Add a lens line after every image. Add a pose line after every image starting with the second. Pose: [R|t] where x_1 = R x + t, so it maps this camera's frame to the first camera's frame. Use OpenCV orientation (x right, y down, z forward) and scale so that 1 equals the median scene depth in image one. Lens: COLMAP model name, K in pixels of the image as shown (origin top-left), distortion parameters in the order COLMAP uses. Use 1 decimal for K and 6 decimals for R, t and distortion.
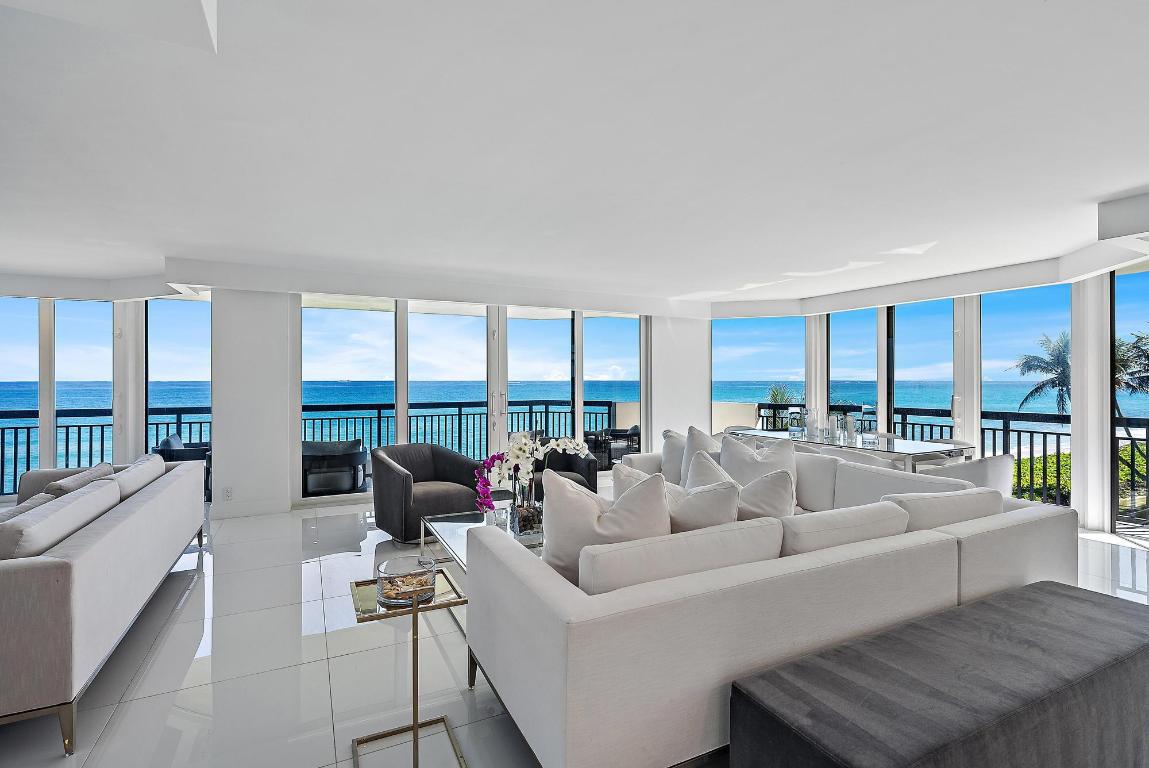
lens RADIAL K [[537.0, 0, 572.9], [0, 537.0, 387.6], [0, 0, 1]] dist [0.003530, -0.000124]
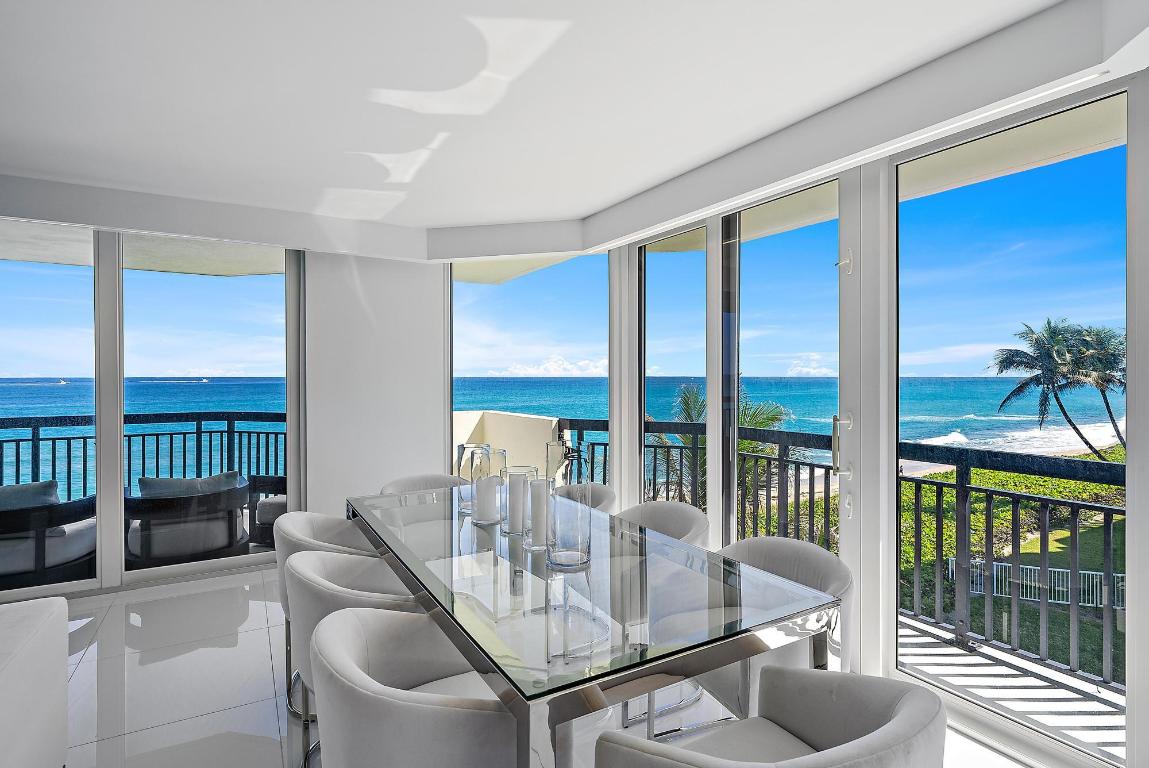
lens RADIAL K [[594.9, 0, 574.1], [0, 594.9, 383.7], [0, 0, 1]] dist [0.002927, 0.000205]
pose [[0.997662, -0.004651, 0.068181, 0.326803], [0.005253, 0.999949, -0.008656, 0.000111], [-0.068137, 0.008994, 0.997635, 0.371312]]
